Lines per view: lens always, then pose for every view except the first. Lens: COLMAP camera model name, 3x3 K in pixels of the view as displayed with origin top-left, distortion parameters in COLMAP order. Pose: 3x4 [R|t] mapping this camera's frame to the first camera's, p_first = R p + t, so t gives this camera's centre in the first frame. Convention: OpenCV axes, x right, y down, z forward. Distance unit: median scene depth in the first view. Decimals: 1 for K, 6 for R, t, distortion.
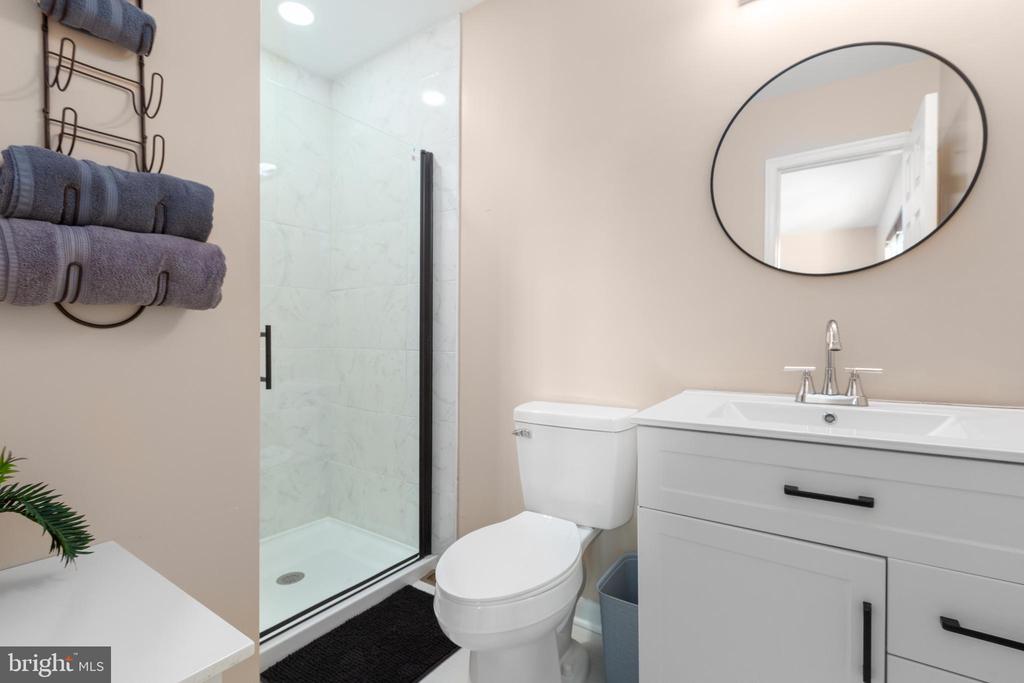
lens RADIAL K [[463.0, 0, 512.6], [0, 463.0, 340.8], [0, 0, 1]] dist [0.000710, -0.001568]
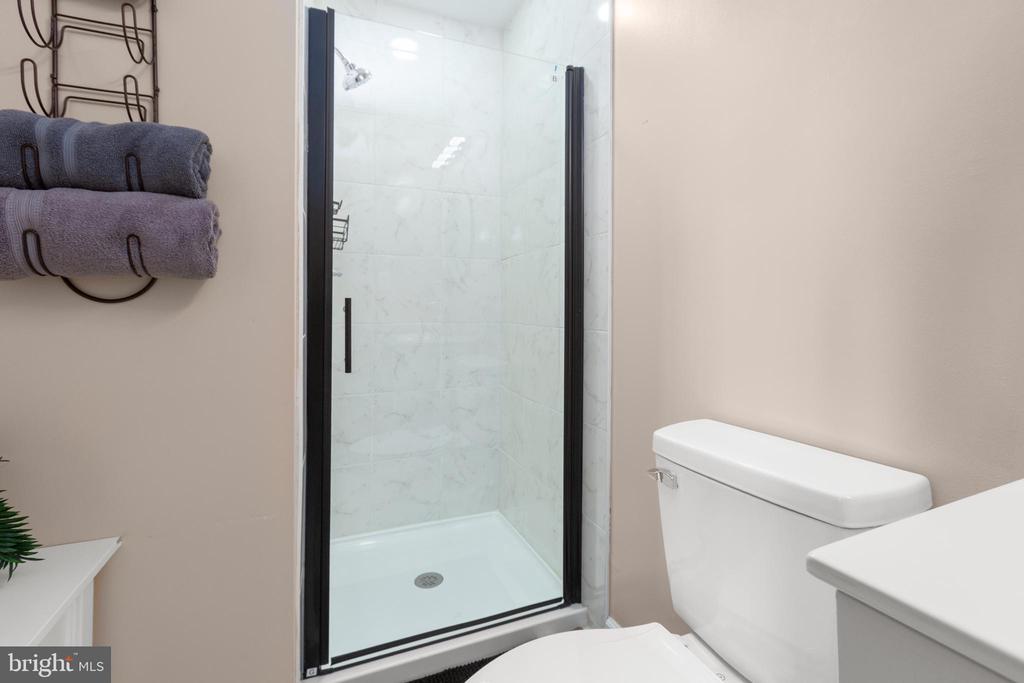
lens RADIAL K [[463.0, 0, 506.0], [0, 463.0, 308.6], [0, 0, 1]] dist [0.000710, -0.001568]
pose [[0.843639, -0.005203, -0.536886, 0.257703], [-0.001499, 0.999926, -0.012047, -0.006181], [0.536910, 0.010968, 0.843569, 0.621117]]
